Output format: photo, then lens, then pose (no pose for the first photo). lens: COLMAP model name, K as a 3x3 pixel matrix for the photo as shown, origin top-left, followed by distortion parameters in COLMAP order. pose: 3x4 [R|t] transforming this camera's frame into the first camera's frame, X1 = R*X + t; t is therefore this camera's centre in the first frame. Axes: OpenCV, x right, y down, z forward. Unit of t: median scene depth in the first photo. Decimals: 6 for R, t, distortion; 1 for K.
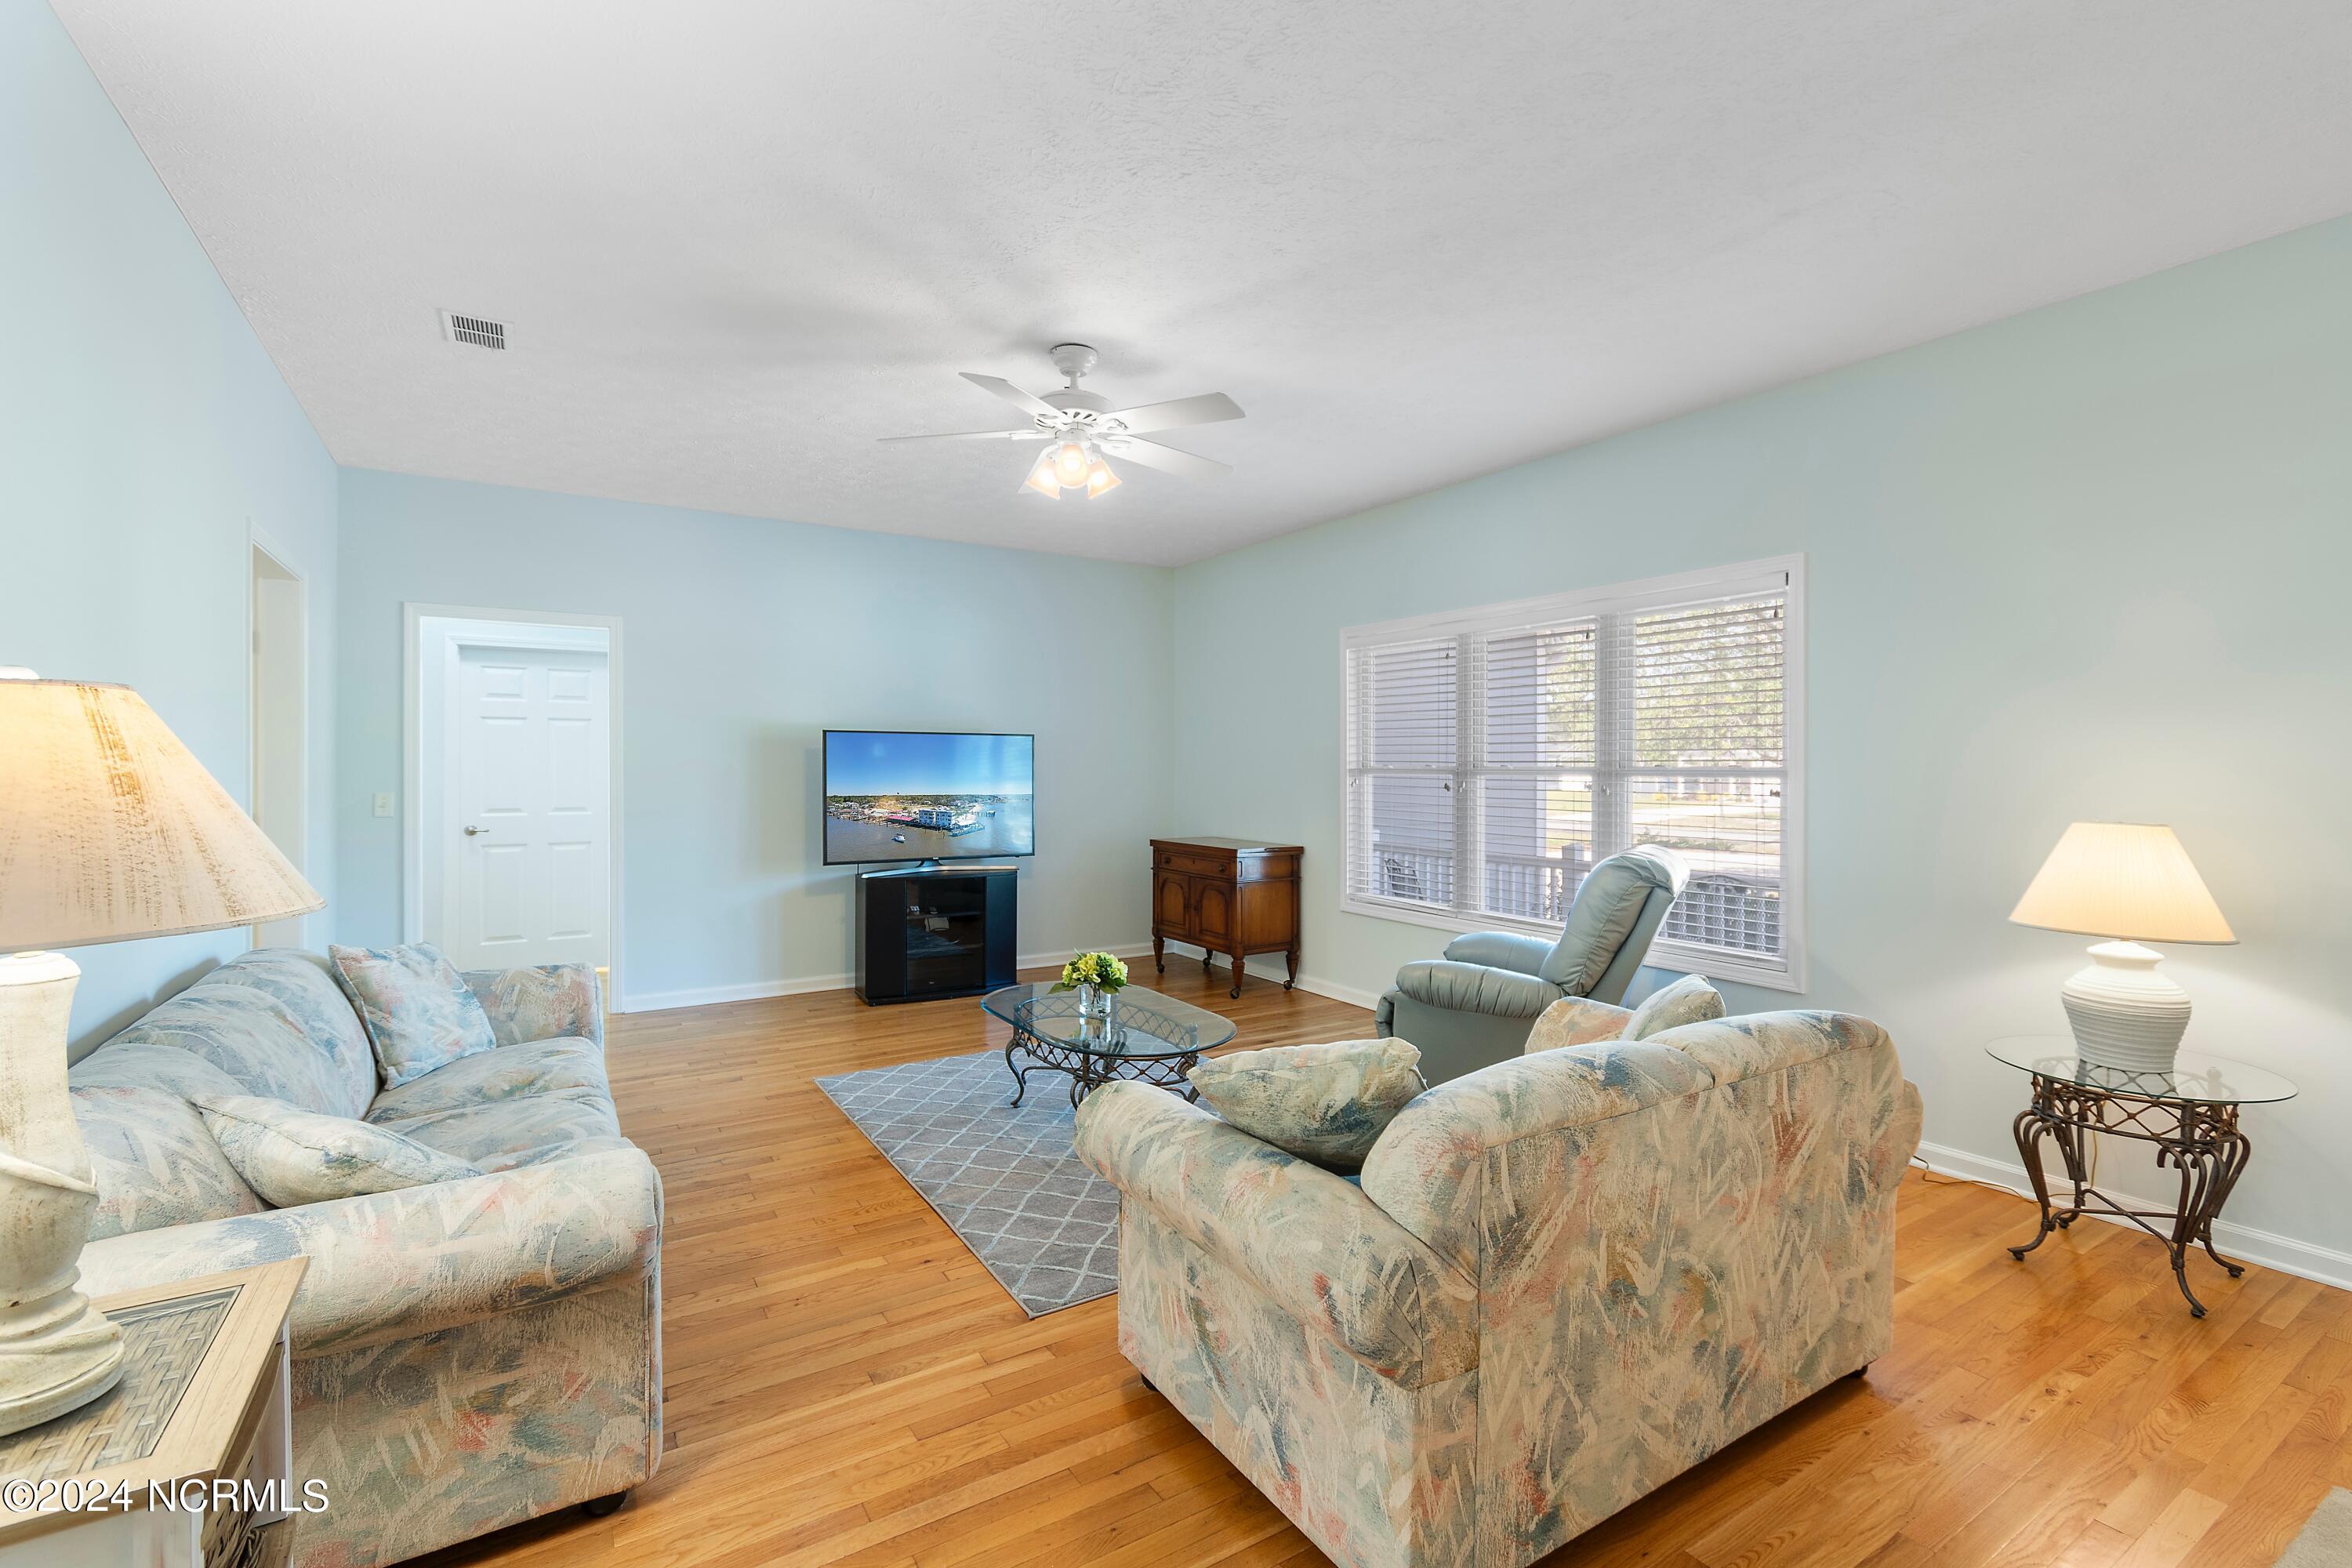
lens RADIAL K [[1045.3, 0, 1166.3], [0, 1045.3, 775.8], [0, 0, 1]] dist [0.005101, -0.000576]
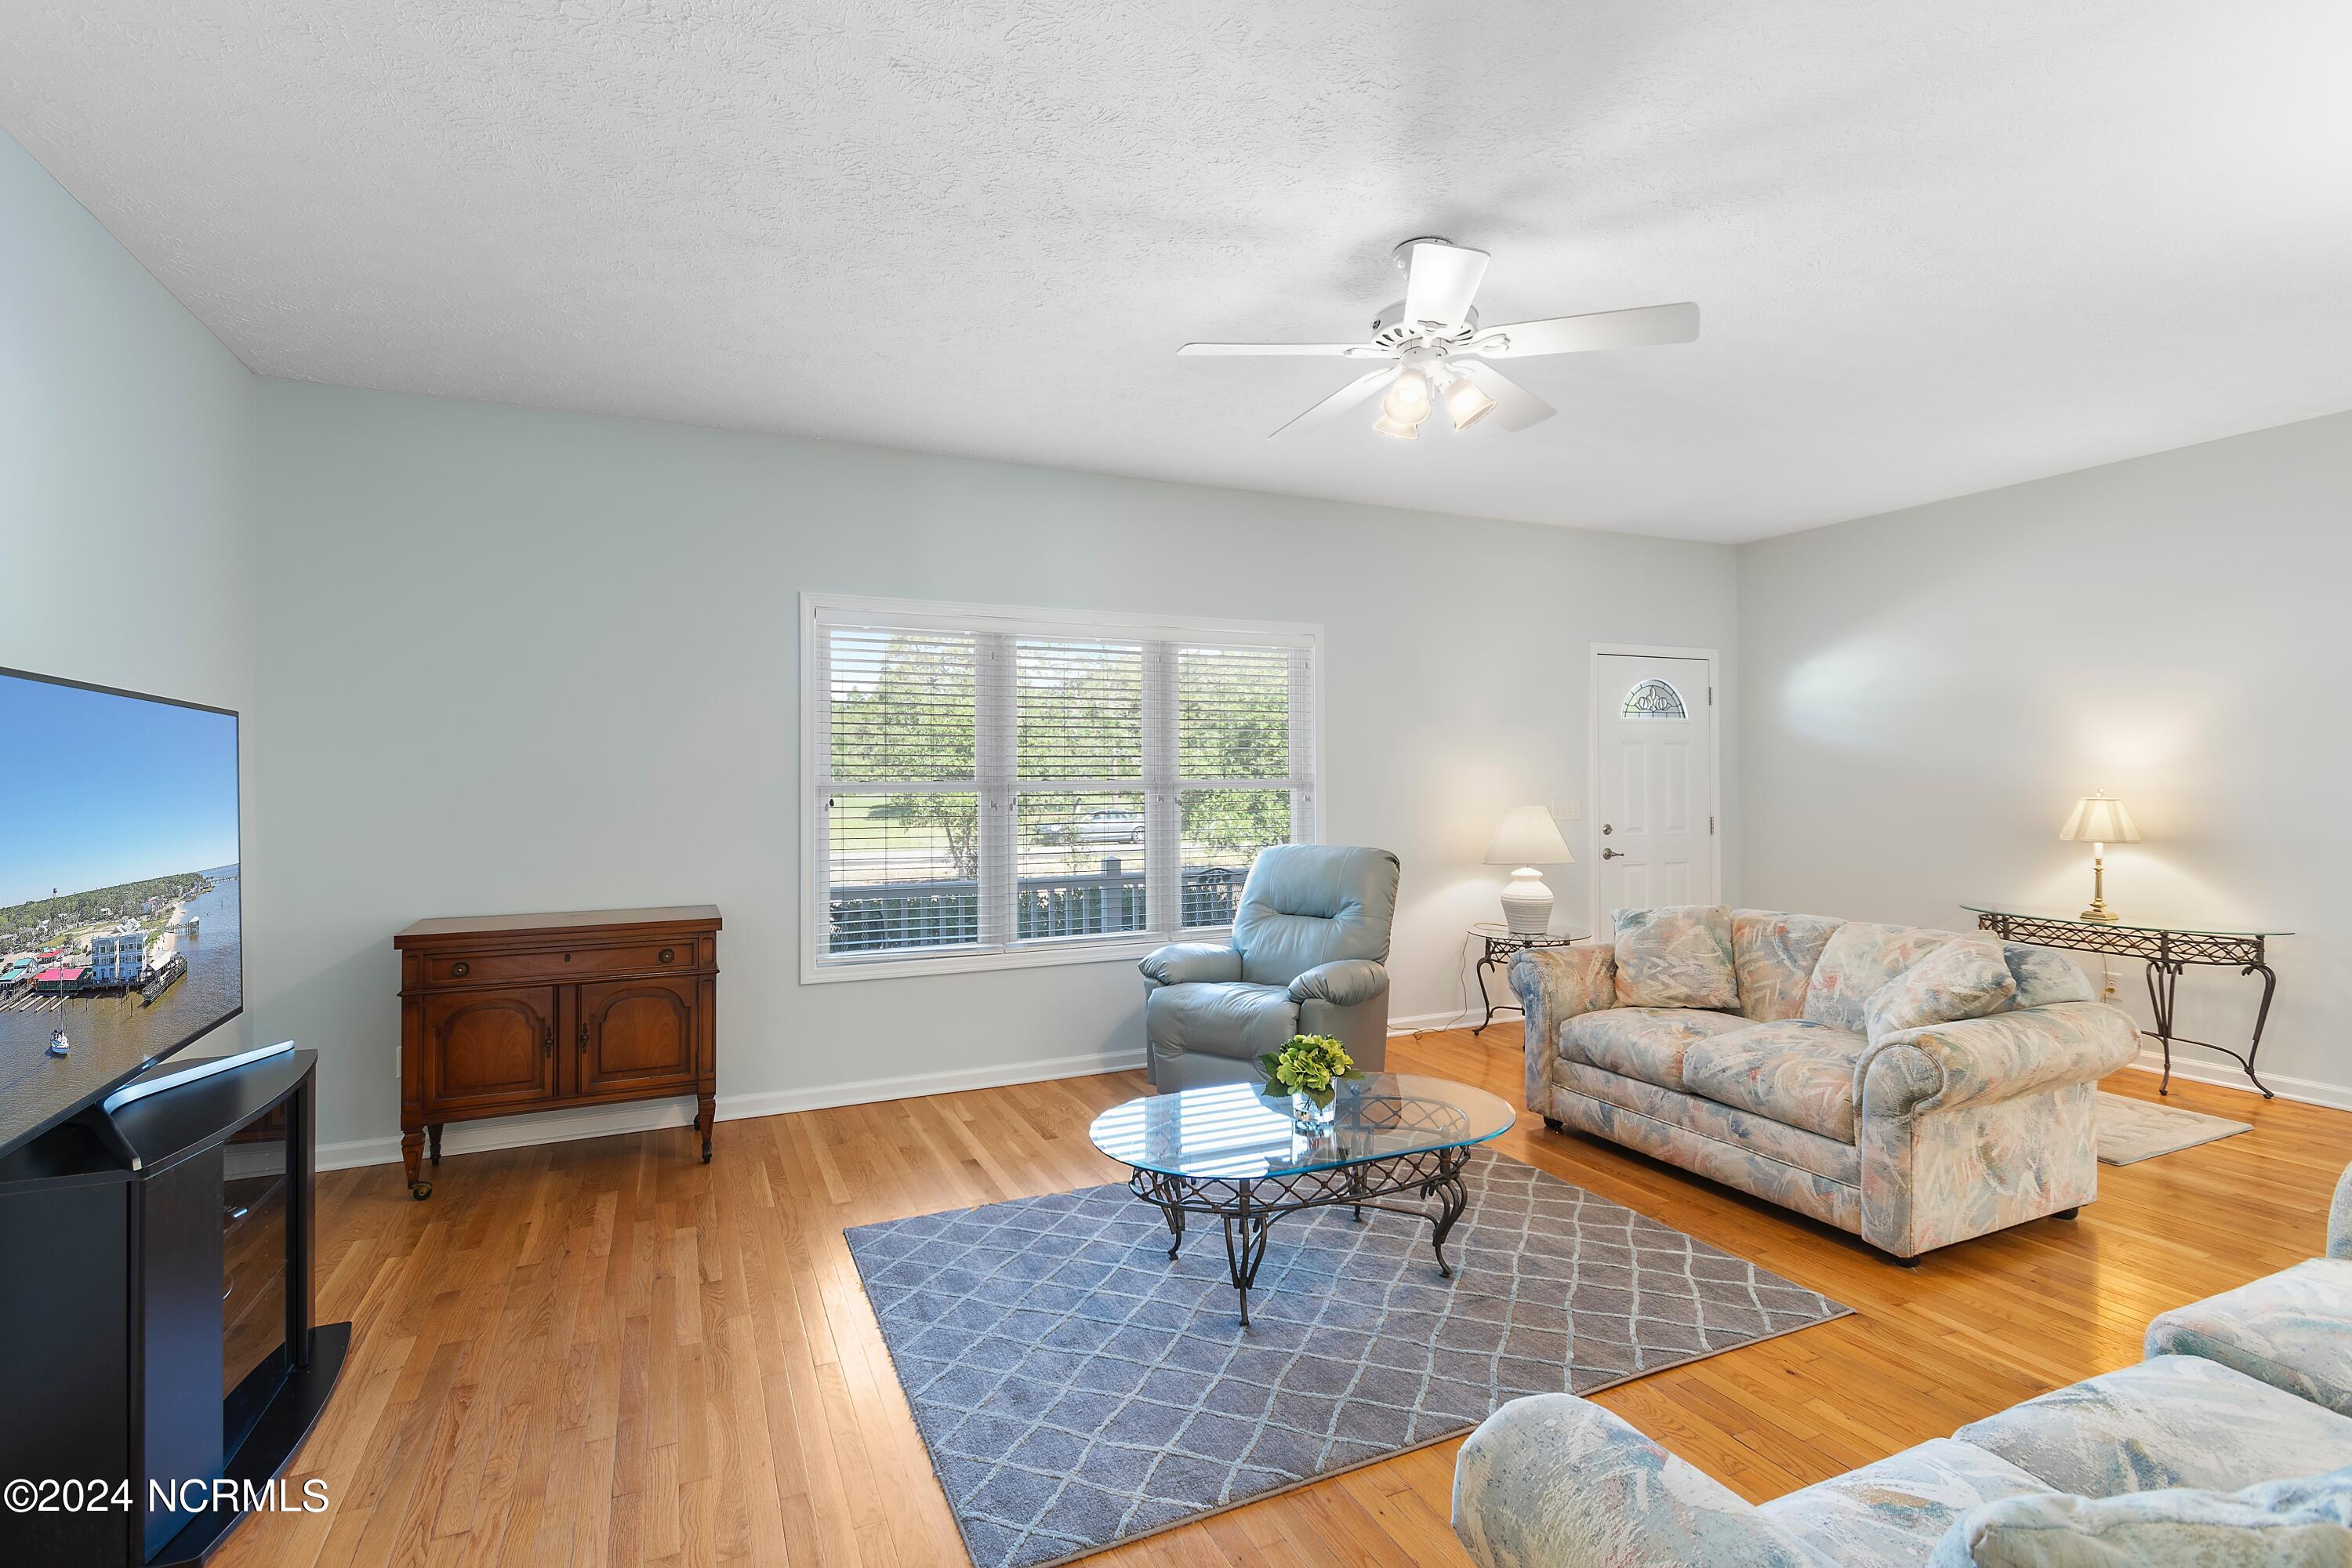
lens RADIAL K [[1105.4, 0, 1163.6], [0, 1105.4, 764.2], [0, 0, 1]] dist [0.005840, -0.005338]
pose [[0.129643, 0.006975, 0.991536, -1.640259], [0.020994, 0.999732, -0.009777, -0.030640], [-0.991338, 0.022084, 0.129462, 1.922283]]
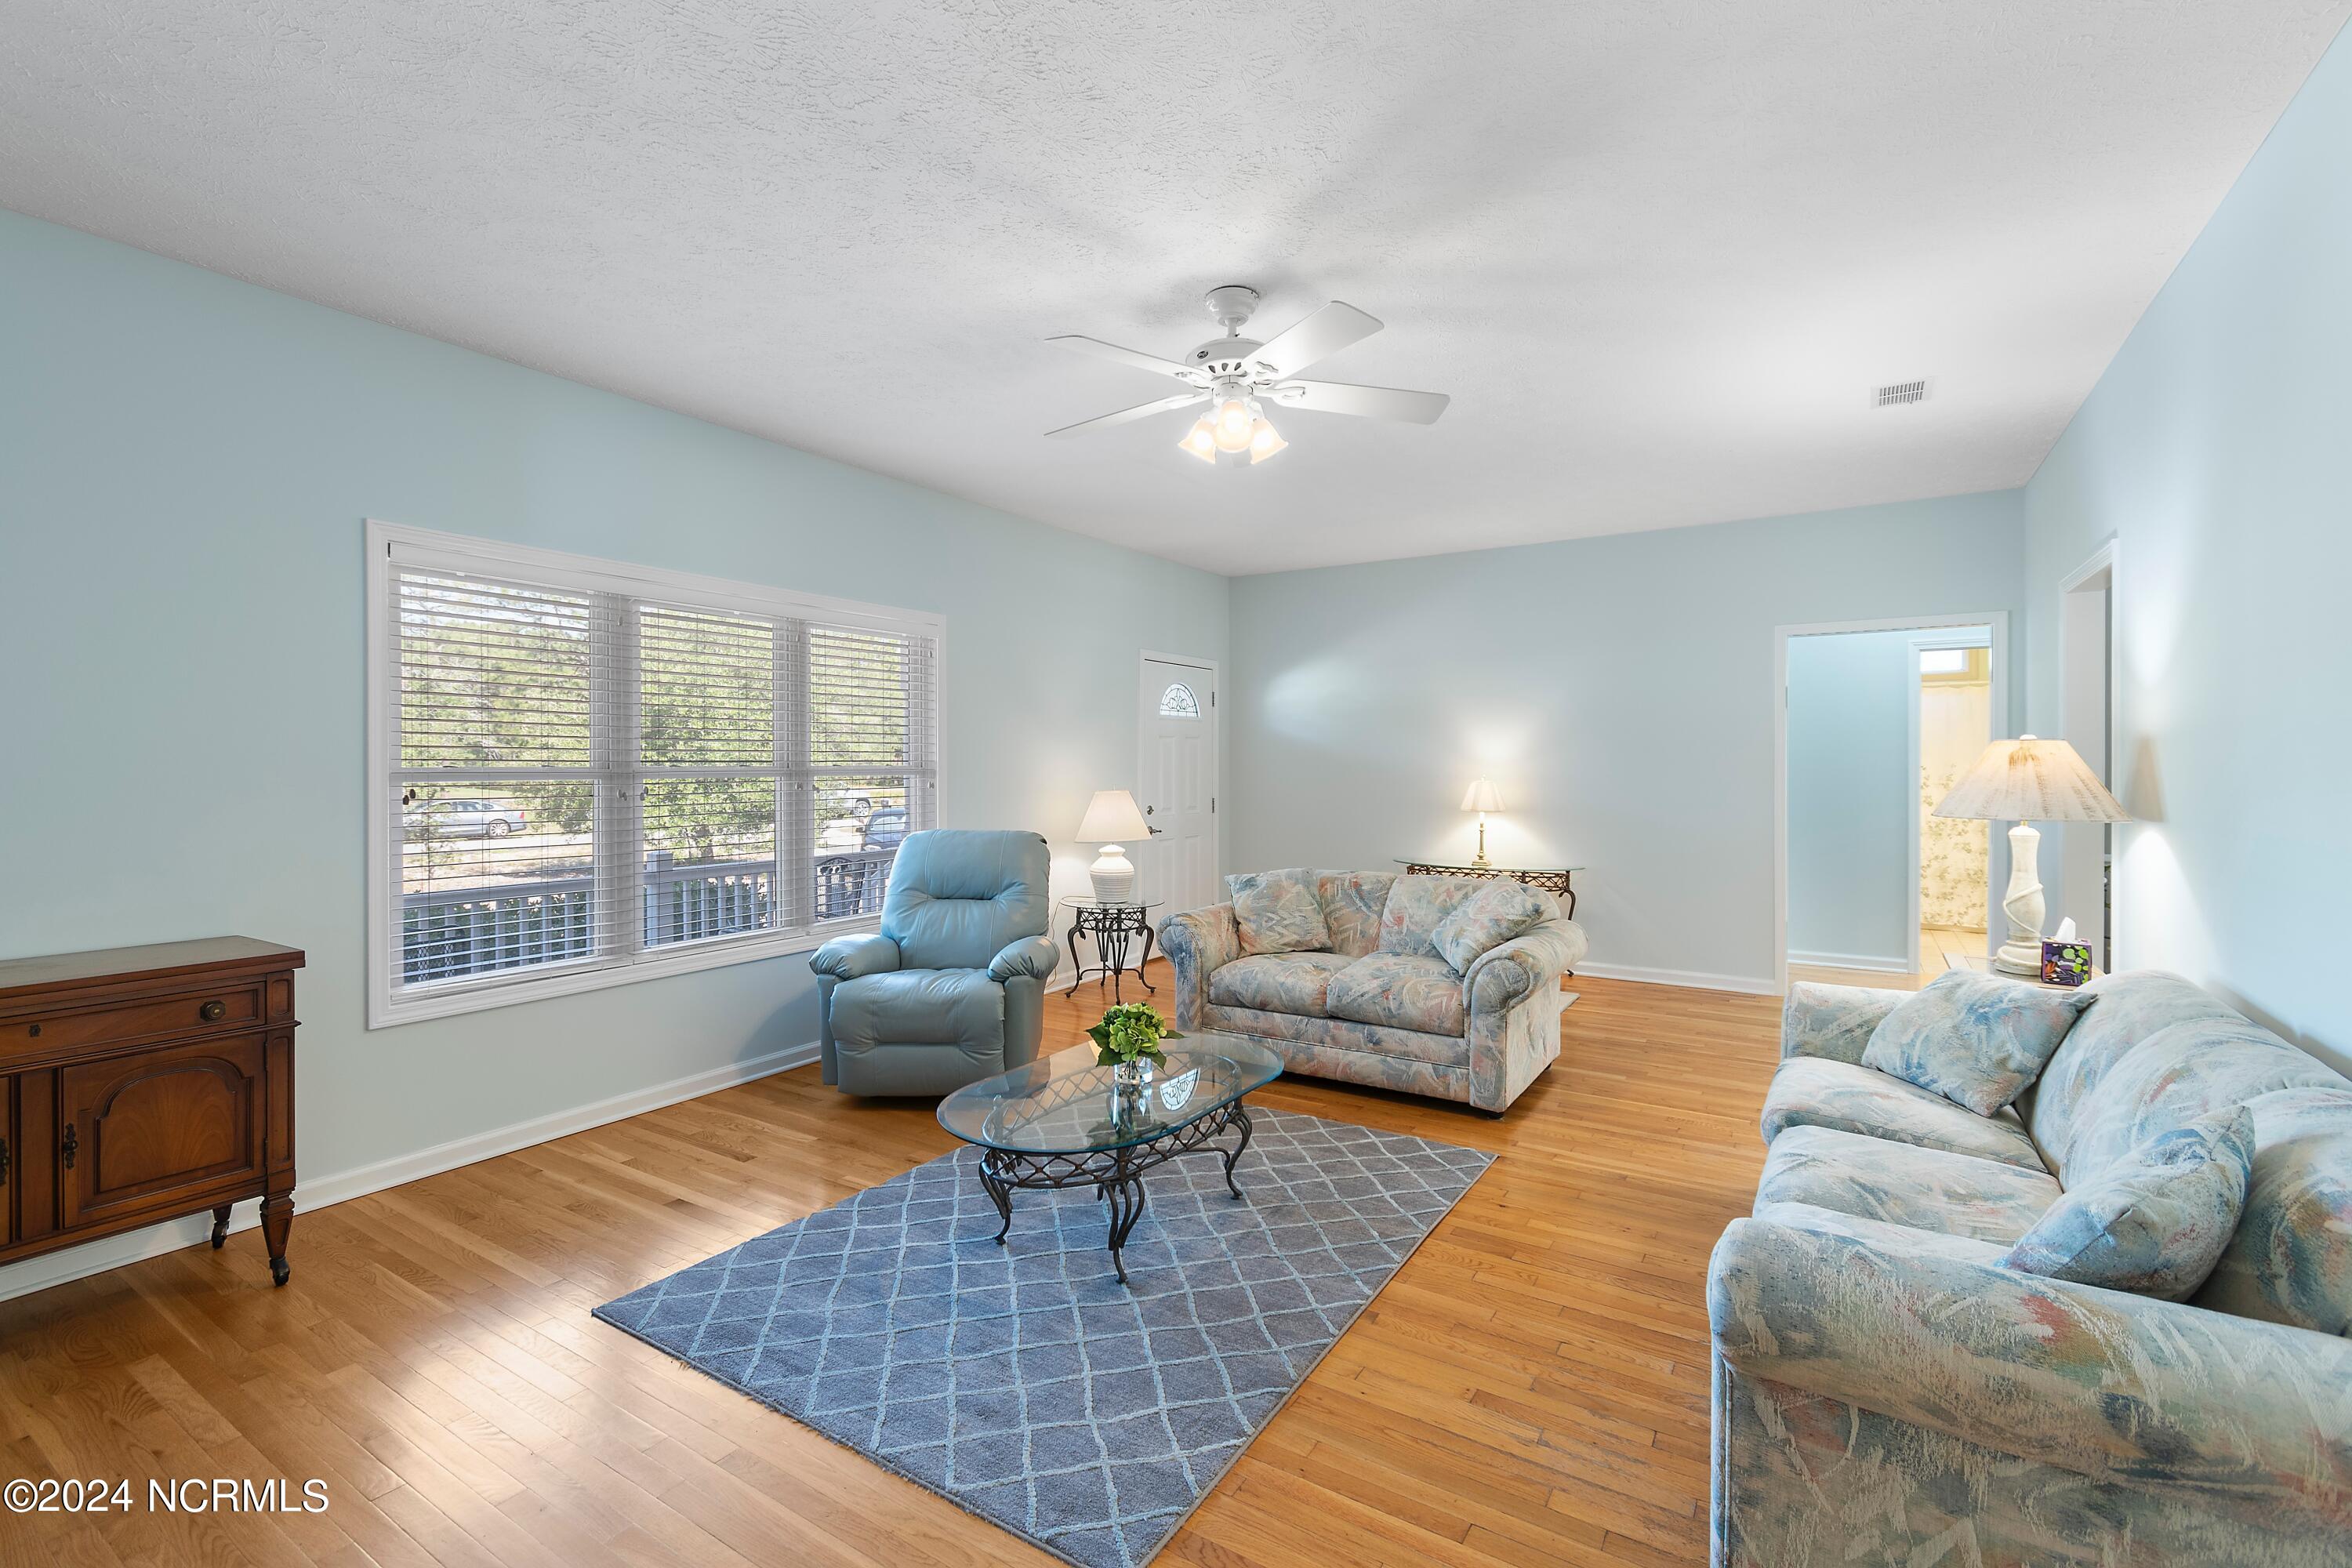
lens RADIAL K [[1045.3, 0, 1167.7], [0, 1045.3, 770.3], [0, 0, 1]] dist [0.005101, -0.000576]
pose [[-0.431846, -0.010125, 0.901891, -1.520646], [0.011983, 0.999784, 0.016962, -0.039876], [-0.901868, 0.018133, -0.431631, 2.527392]]
